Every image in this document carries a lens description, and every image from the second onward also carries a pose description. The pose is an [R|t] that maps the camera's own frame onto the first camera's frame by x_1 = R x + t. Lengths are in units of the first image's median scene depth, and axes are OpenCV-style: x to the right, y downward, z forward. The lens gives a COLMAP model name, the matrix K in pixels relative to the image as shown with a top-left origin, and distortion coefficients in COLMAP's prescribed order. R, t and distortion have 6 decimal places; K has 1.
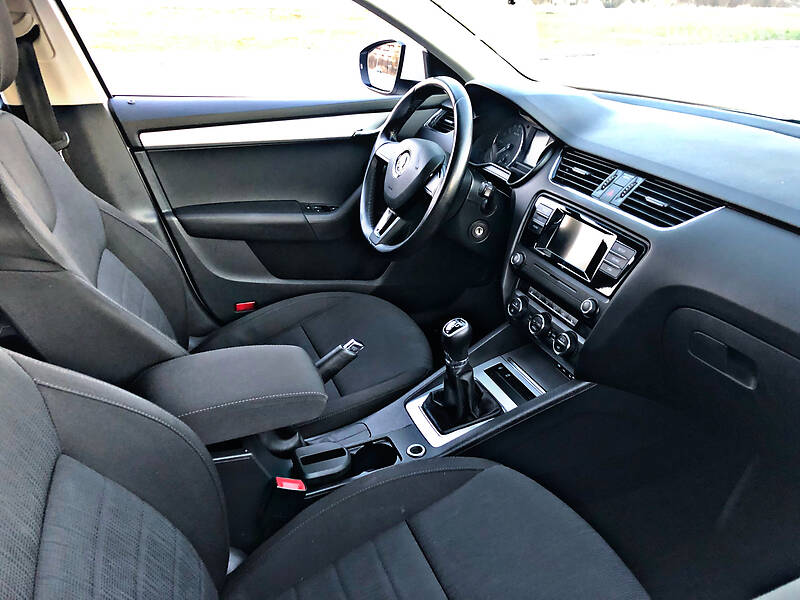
lens RADIAL K [[654.0, 0, 409.6], [0, 654.0, 299.6], [0, 0, 1]] dist [0.056954, -0.079033]
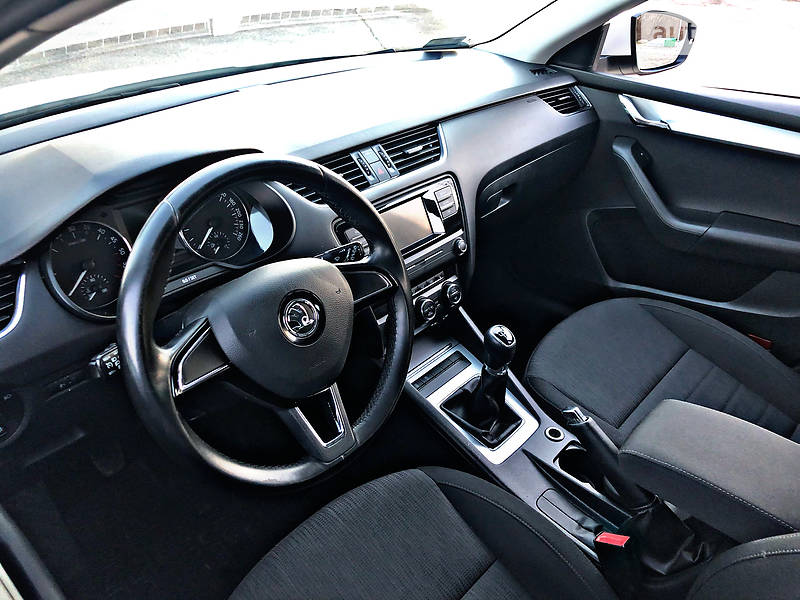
lens RADIAL K [[648.3, 0, 400.0], [0, 648.3, 300.0], [0, 0, 1]] dist [0.032652, -0.002866]
pose [[-0.442311, -0.482516, 0.756003, -0.468972], [0.366947, 0.671796, 0.643459, -0.556051], [-0.818359, 0.562022, -0.120085, 1.019383]]
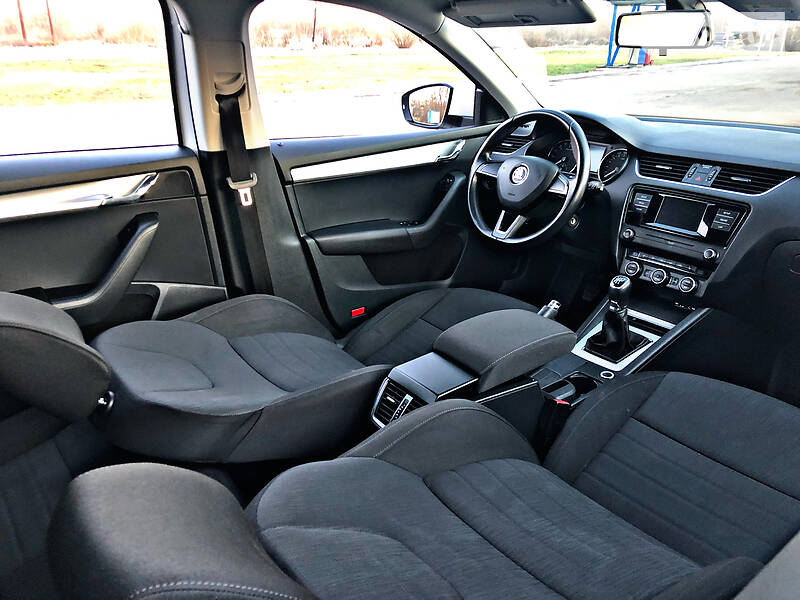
lens RADIAL K [[656.9, 0, 400.0], [0, 656.9, 300.0], [0, 0, 1]] dist [0.002833, -0.003852]
pose [[0.961075, -0.122849, 0.247472, -0.610057], [0.137241, 0.989659, -0.041704, 0.062466], [-0.239790, 0.074044, 0.967997, -0.193781]]
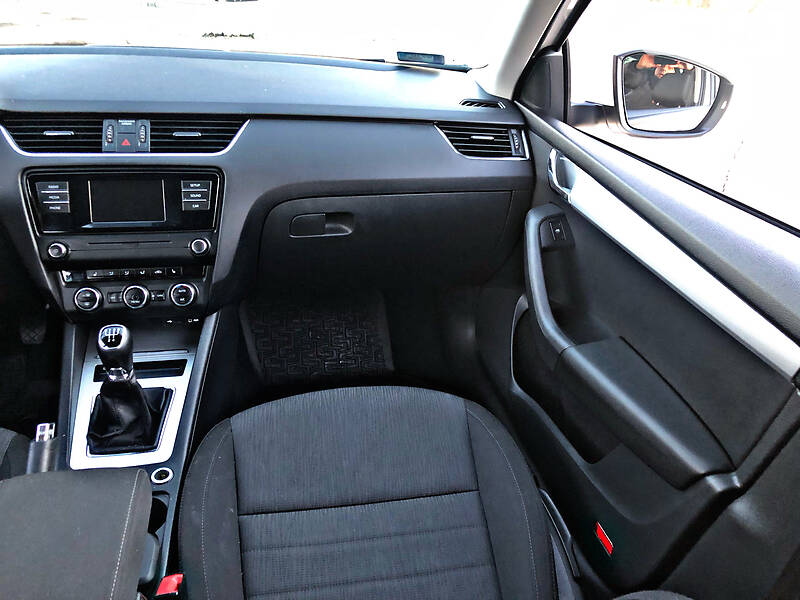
lens RADIAL K [[647.6, 0, 405.8], [0, 647.6, 304.1], [0, 0, 1]] dist [0.015457, 0.003376]
pose [[0.181270, -0.479589, 0.858566, -0.481787], [0.373444, 0.841203, 0.391045, -0.154564], [-0.909770, 0.249741, 0.331585, 0.301371]]
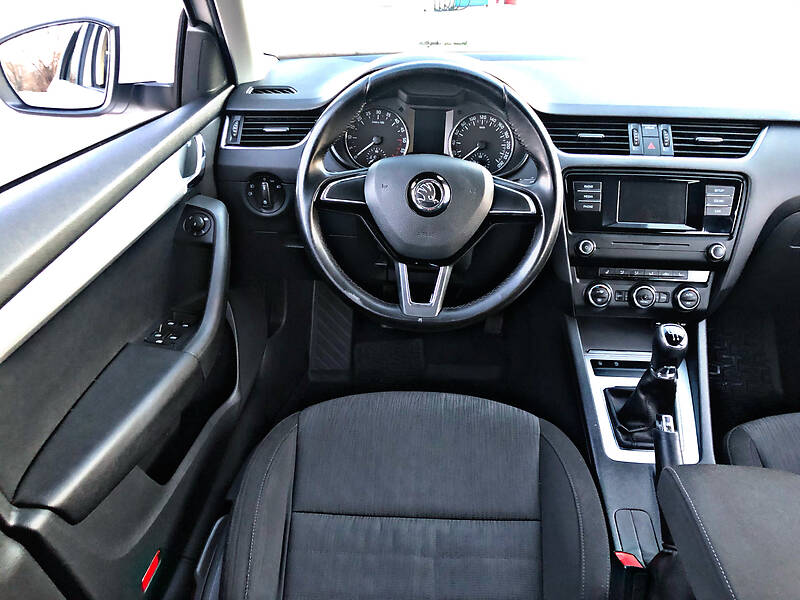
lens RADIAL K [[668.2, 0, 400.0], [0, 668.2, 300.0], [0, 0, 1]] dist [0.005296, -0.002924]
pose [[0.410038, -0.443580, 0.796935, -0.654368], [0.375163, 0.878454, 0.295926, -0.340587], [-0.831337, 0.177640, 0.526614, 0.695128]]
